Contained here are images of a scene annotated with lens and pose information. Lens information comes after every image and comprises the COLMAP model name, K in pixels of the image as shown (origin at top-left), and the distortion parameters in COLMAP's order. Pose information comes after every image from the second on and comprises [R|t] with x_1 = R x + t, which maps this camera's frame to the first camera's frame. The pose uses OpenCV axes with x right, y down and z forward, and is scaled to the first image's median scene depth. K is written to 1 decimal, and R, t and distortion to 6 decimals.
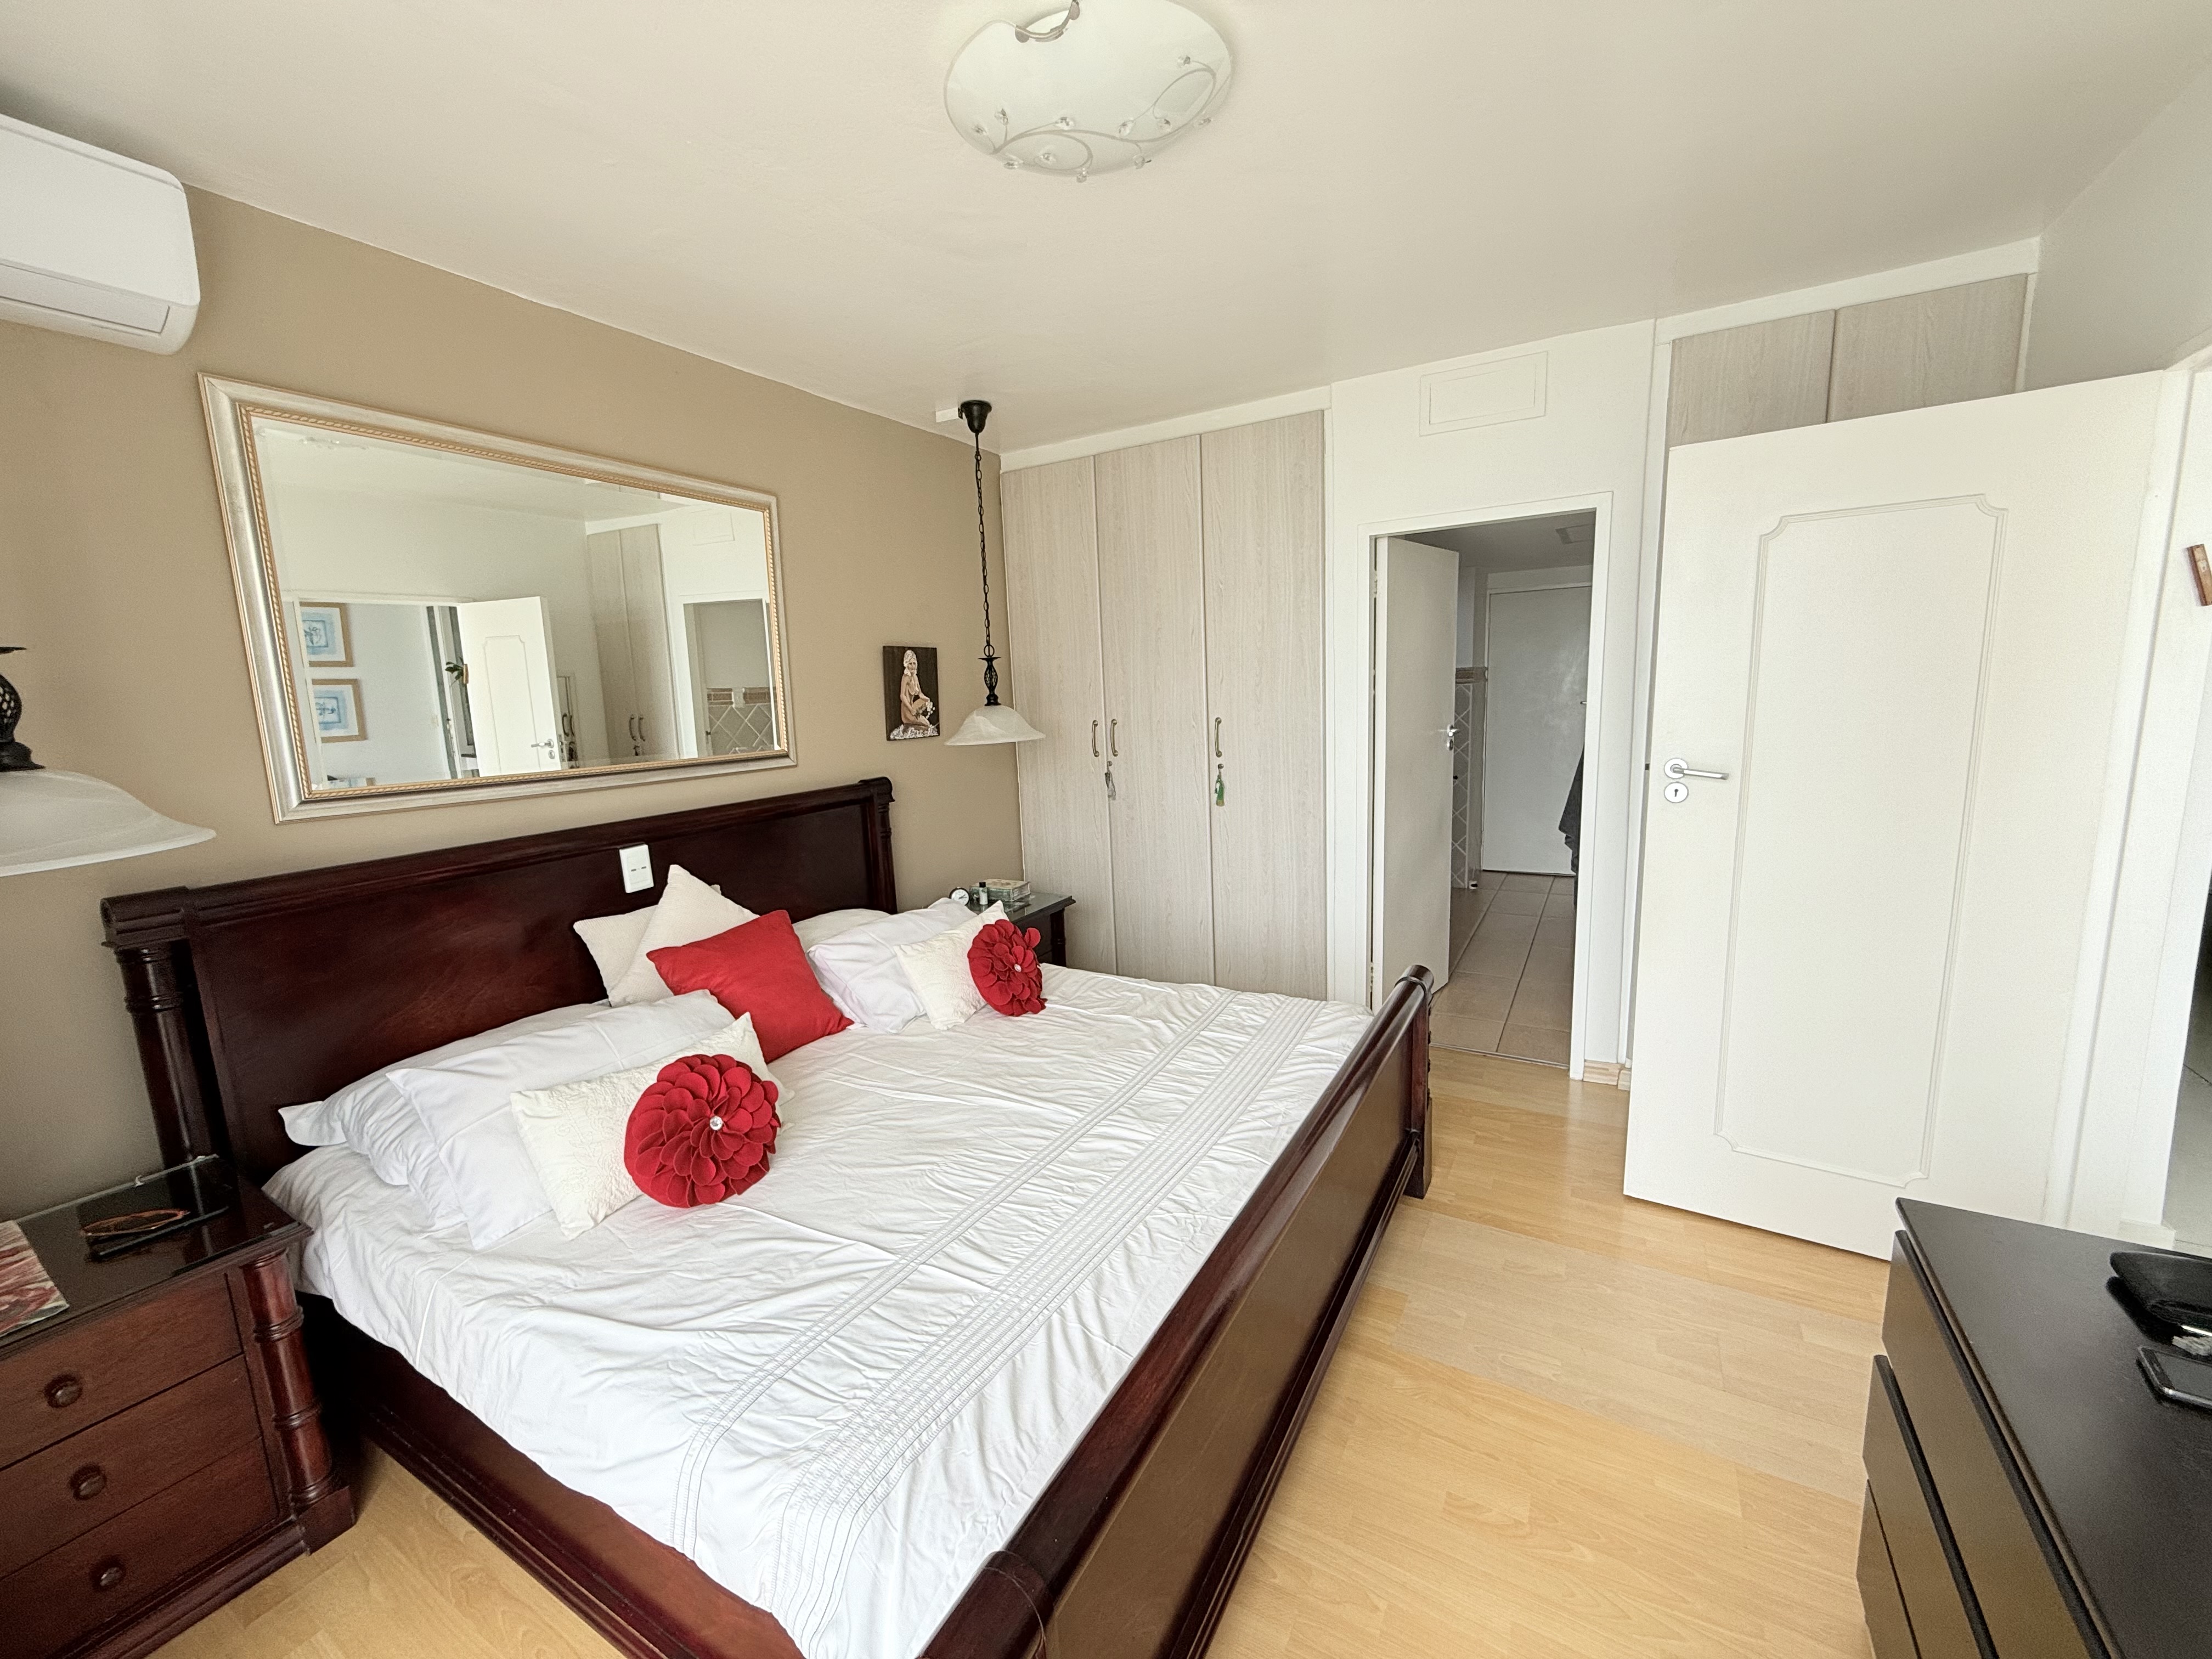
lens RADIAL K [[881.4, 0, 1112.1], [0, 881.4, 822.8], [0, 0, 1]] dist [-0.001447, 0.000640]
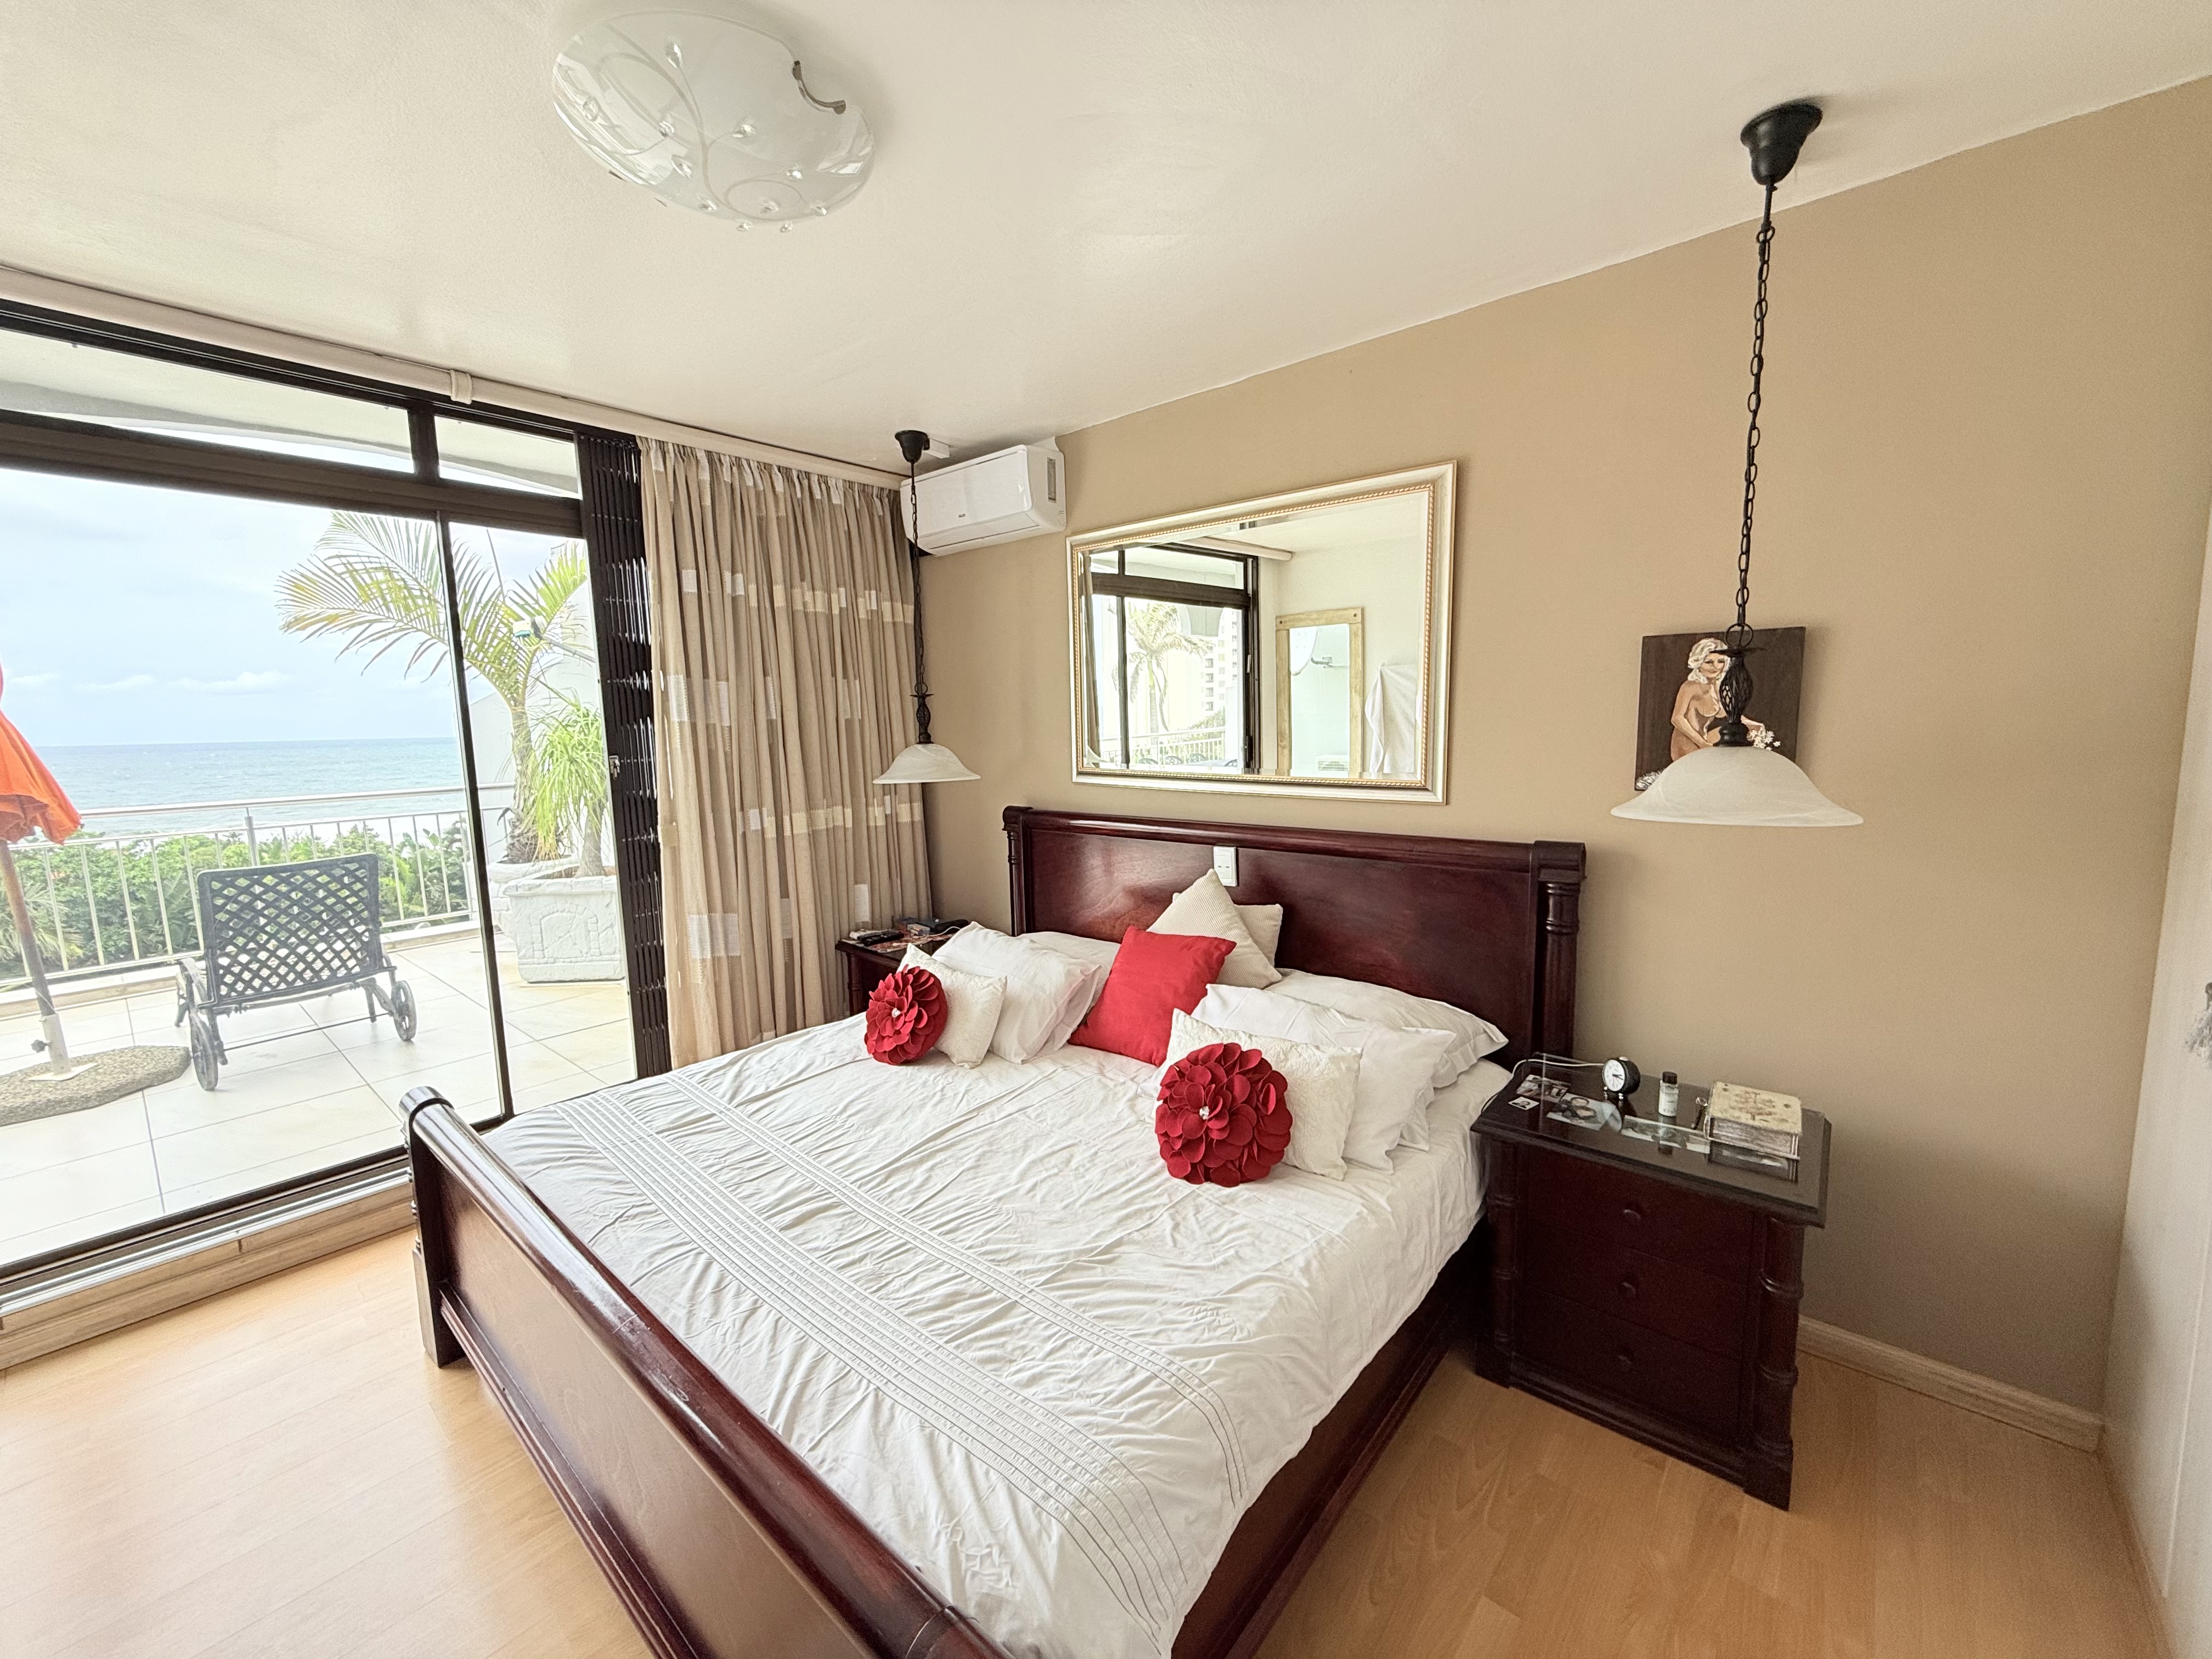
lens RADIAL K [[881.4, 0, 1104.3], [0, 881.4, 825.0], [0, 0, 1]] dist [-0.001447, 0.000640]
pose [[-0.177399, 0.157256, -0.971494, 0.477973], [-0.128112, 0.975061, 0.181227, -0.153308], [0.975765, 0.156609, -0.152829, 0.843841]]
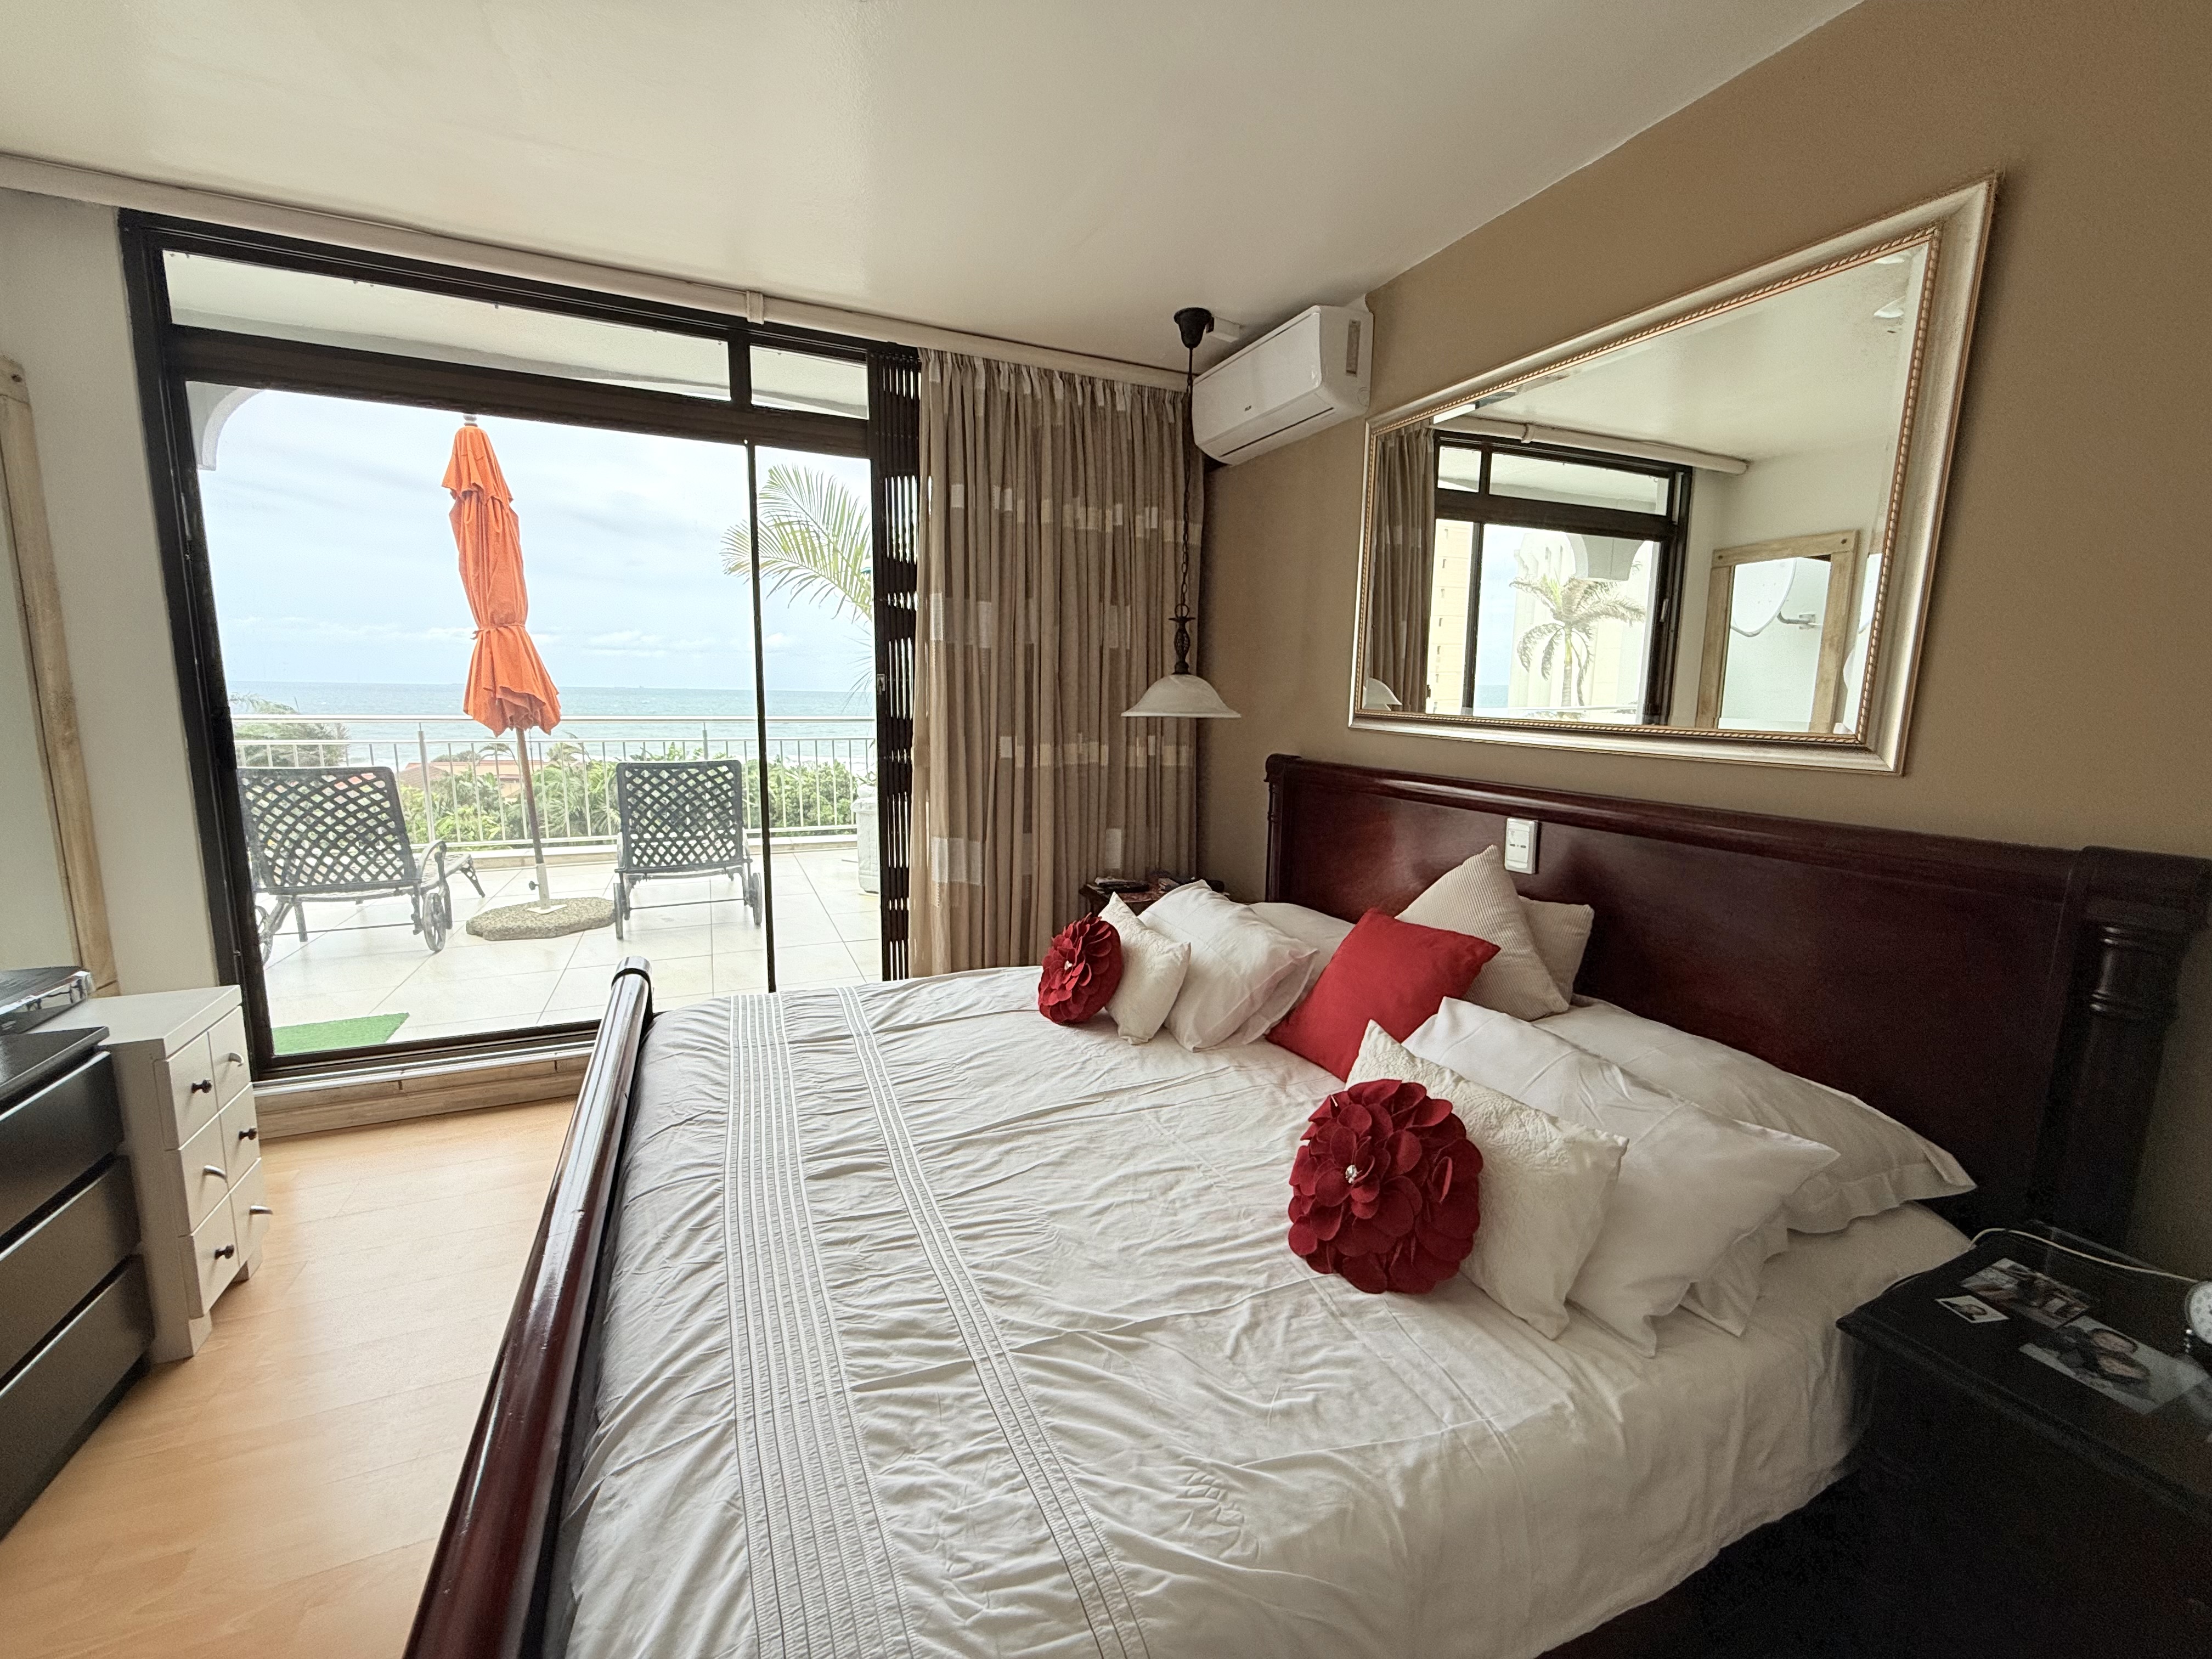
lens RADIAL K [[881.4, 0, 1104.9], [0, 881.4, 828.4], [0, 0, 1]] dist [-0.001447, 0.000640]
pose [[-0.580496, 0.146289, -0.801014, 0.373492], [-0.127385, 0.955301, 0.266782, -0.130684], [0.804237, 0.256903, -0.535913, 0.894591]]
